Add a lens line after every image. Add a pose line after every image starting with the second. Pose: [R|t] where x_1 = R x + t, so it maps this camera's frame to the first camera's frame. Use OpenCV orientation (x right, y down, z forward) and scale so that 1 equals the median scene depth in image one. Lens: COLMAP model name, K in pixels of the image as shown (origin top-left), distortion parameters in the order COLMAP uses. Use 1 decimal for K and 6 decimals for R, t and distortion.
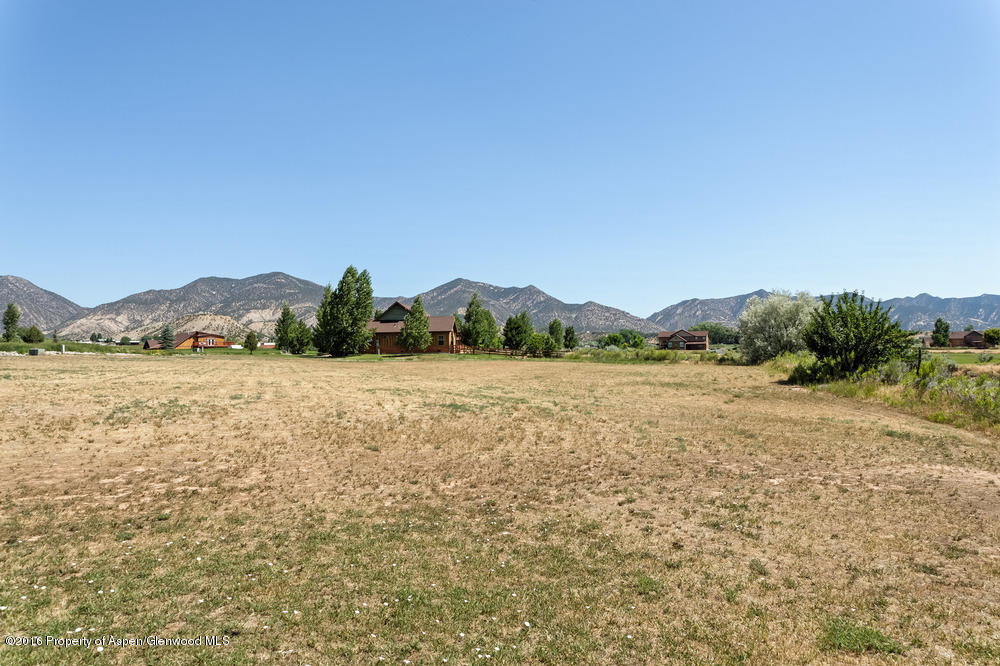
lens RADIAL K [[678.0, 0, 503.1], [0, 678.0, 332.4], [0, 0, 1]] dist [-0.009513, 0.008298]
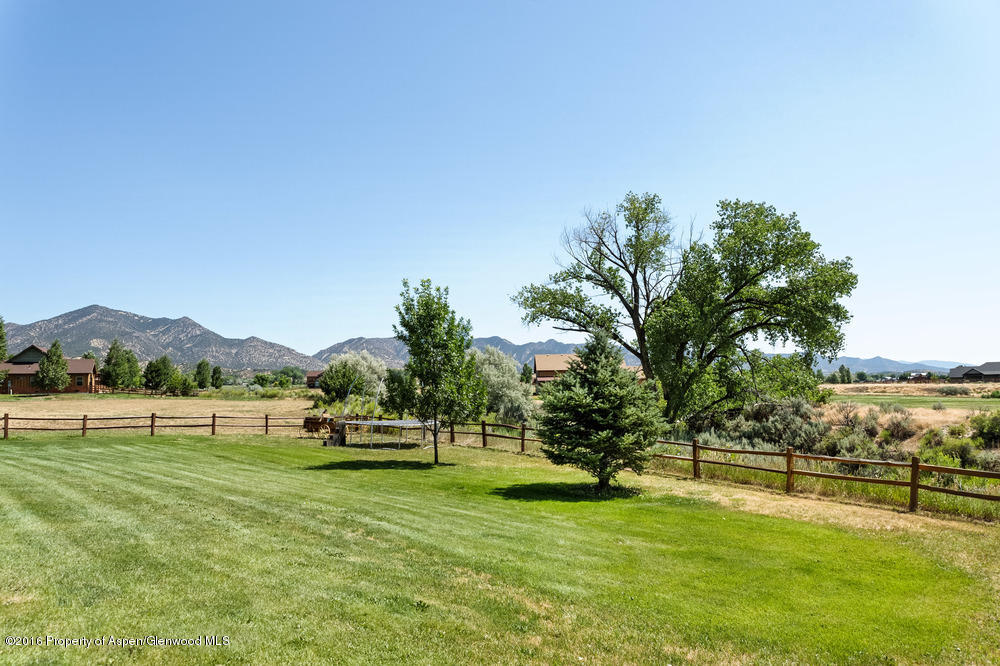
lens RADIAL K [[678.0, 0, 502.1], [0, 678.0, 332.3], [0, 0, 1]] dist [-0.009513, 0.008298]
pose [[0.886731, 0.035718, 0.460903, 0.008074], [-0.010059, 0.998265, -0.058010, -0.010664], [-0.462176, 0.046803, 0.885552, -0.289199]]
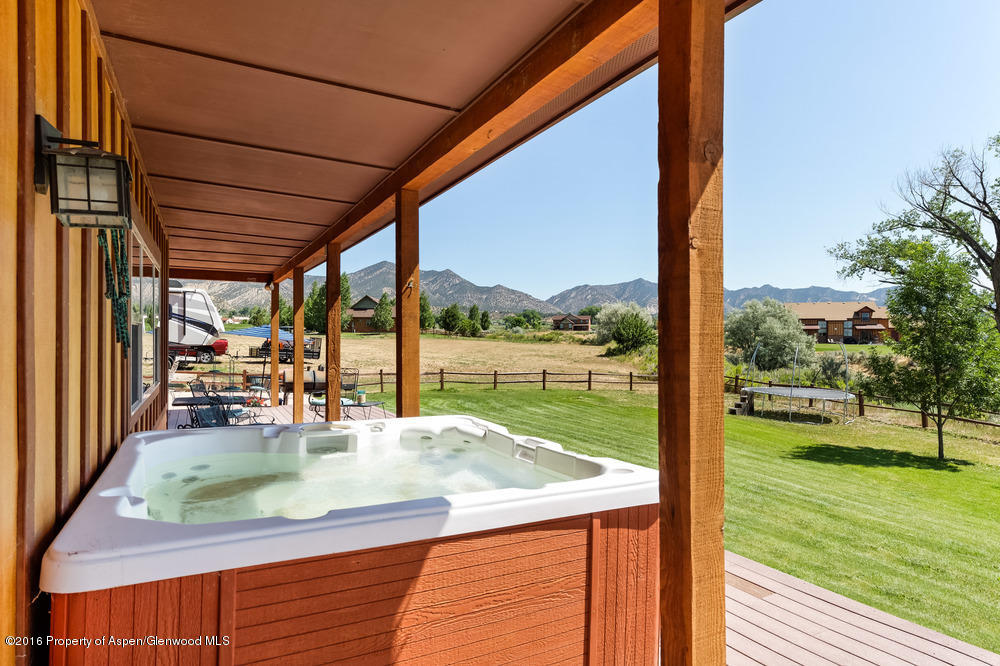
lens RADIAL K [[587.4, 0, 498.5], [0, 587.4, 336.6], [0, 0, 1]] dist [0.029476, 0.001415]
pose [[0.991557, 0.013292, 0.128989, -0.042586], [-0.018986, 0.998894, 0.043014, -0.017947], [-0.128275, -0.045100, 0.990713, -0.239458]]
